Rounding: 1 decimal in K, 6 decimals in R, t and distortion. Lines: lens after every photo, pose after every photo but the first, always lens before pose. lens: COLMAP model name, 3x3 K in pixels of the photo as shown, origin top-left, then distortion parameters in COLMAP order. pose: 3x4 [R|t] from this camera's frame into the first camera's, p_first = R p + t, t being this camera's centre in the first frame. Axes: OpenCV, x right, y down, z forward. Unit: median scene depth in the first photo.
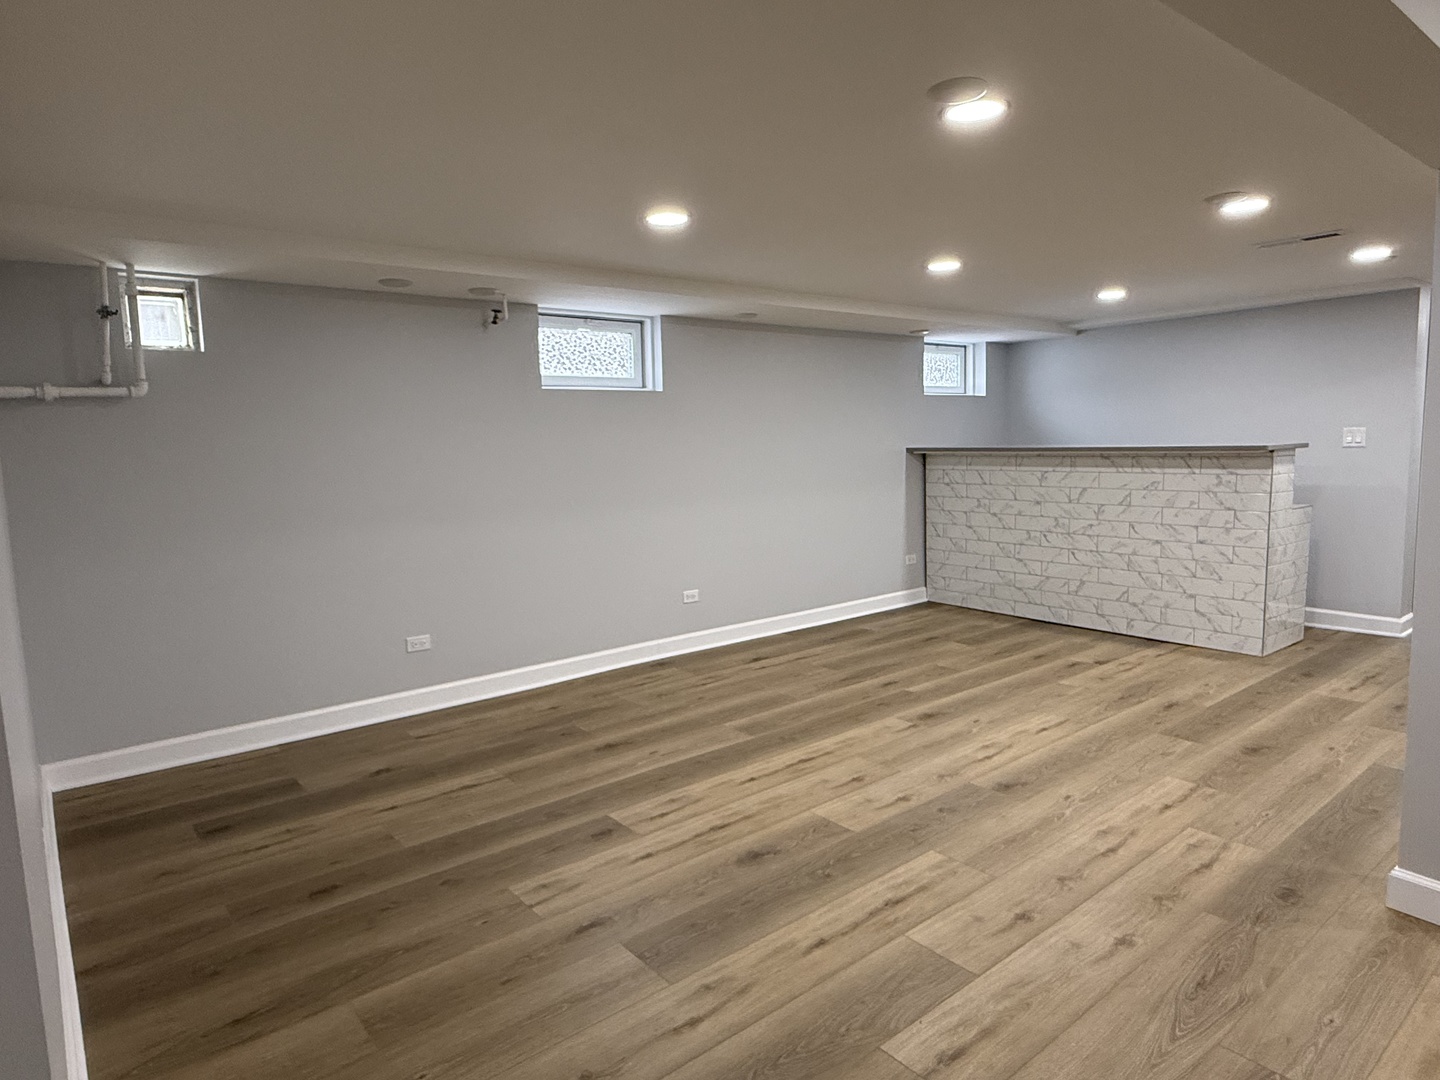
lens RADIAL K [[849.1, 0, 723.4], [0, 849.1, 537.4], [0, 0, 1]] dist [-0.005971, 0.008353]
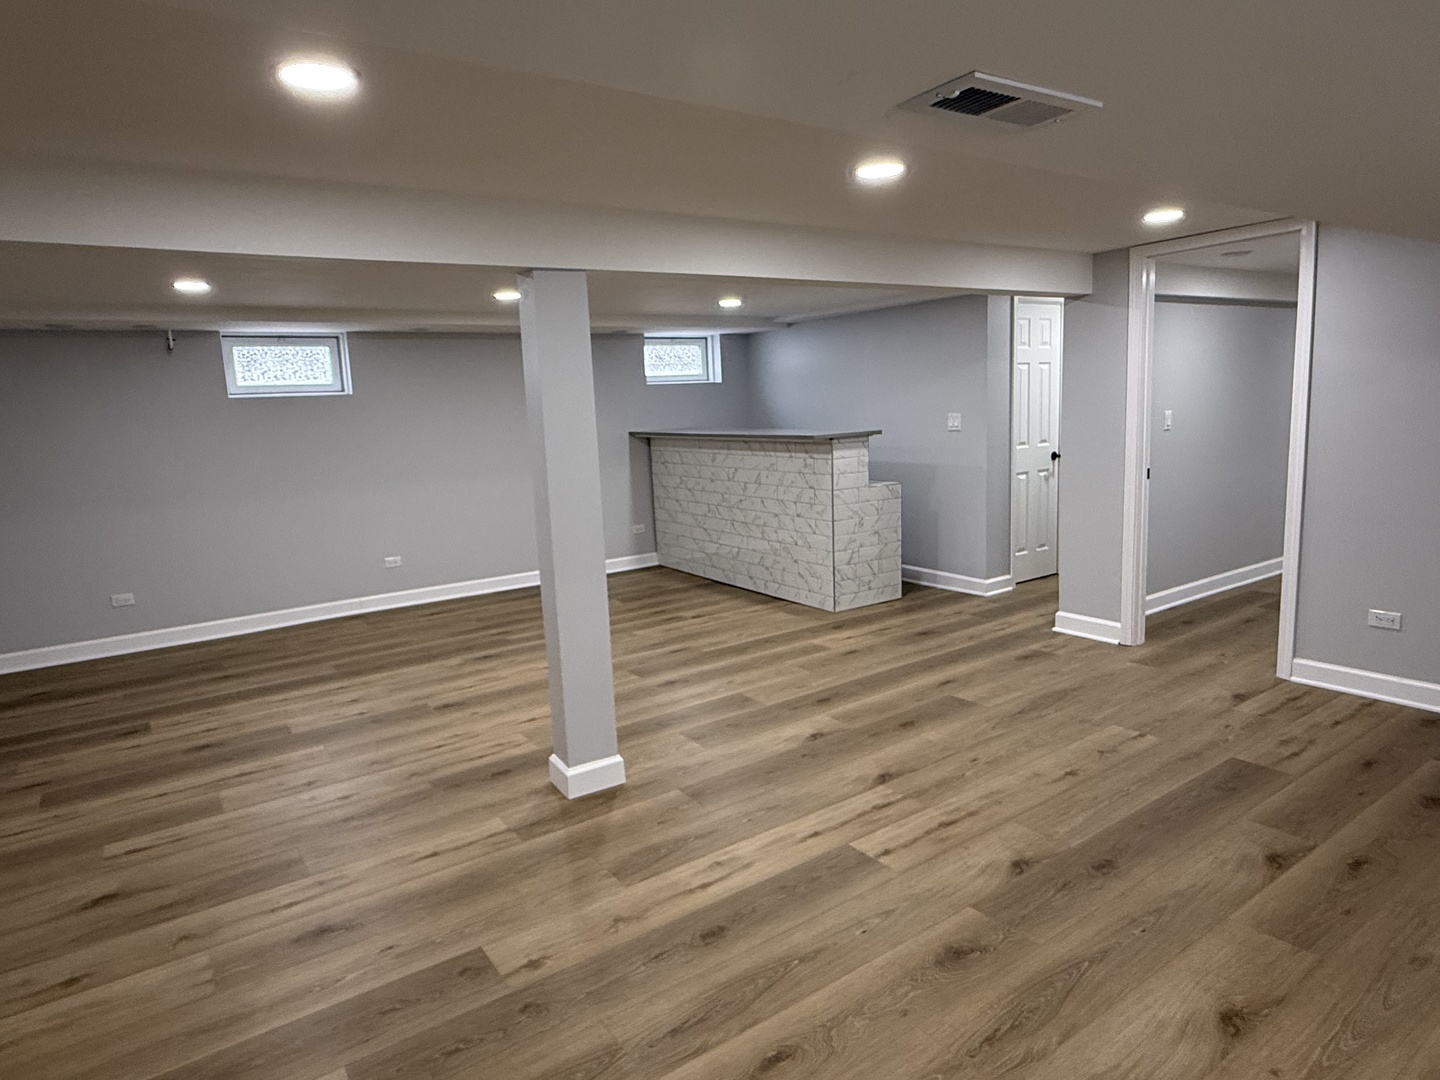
lens RADIAL K [[849.1, 0, 711.9], [0, 849.1, 539.5], [0, 0, 1]] dist [-0.005971, 0.008353]
pose [[0.996943, -0.004362, -0.078010, 0.624420], [0.008268, 0.998724, 0.049818, -0.024286], [0.077694, -0.050311, 0.995707, -0.212548]]
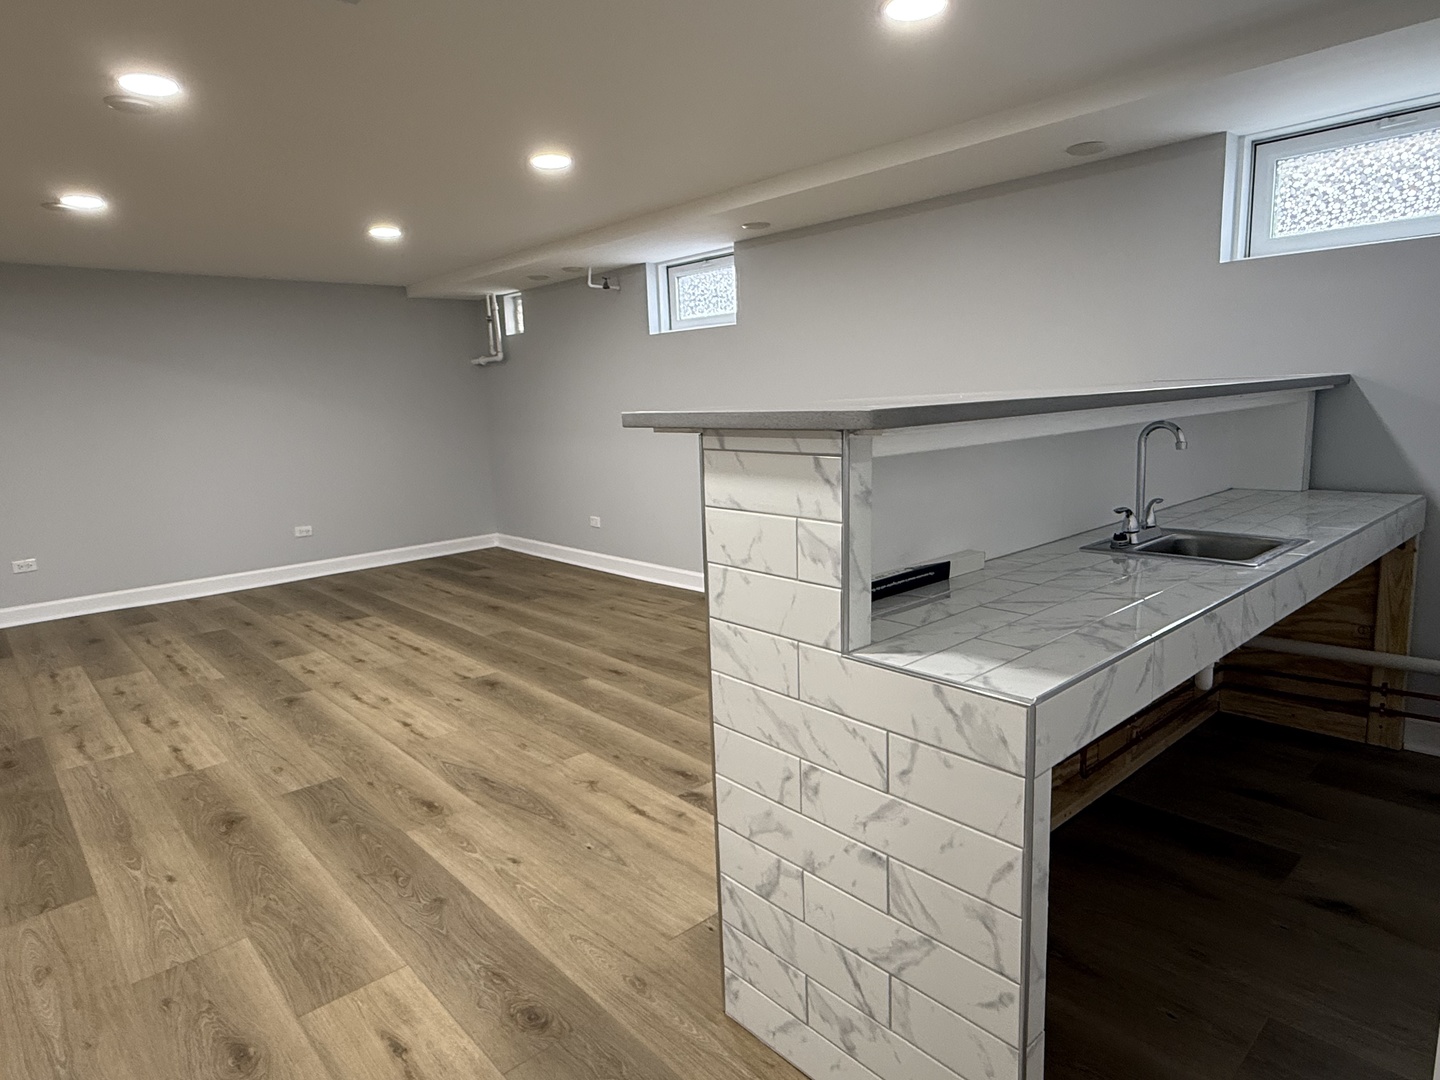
lens RADIAL K [[849.1, 0, 712.4], [0, 849.1, 543.1], [0, 0, 1]] dist [-0.005971, 0.008353]
pose [[0.060535, 0.198614, -0.978207, 1.057838], [-0.079099, 0.977876, 0.193652, -0.133908], [0.995027, 0.065653, 0.074906, 1.069820]]
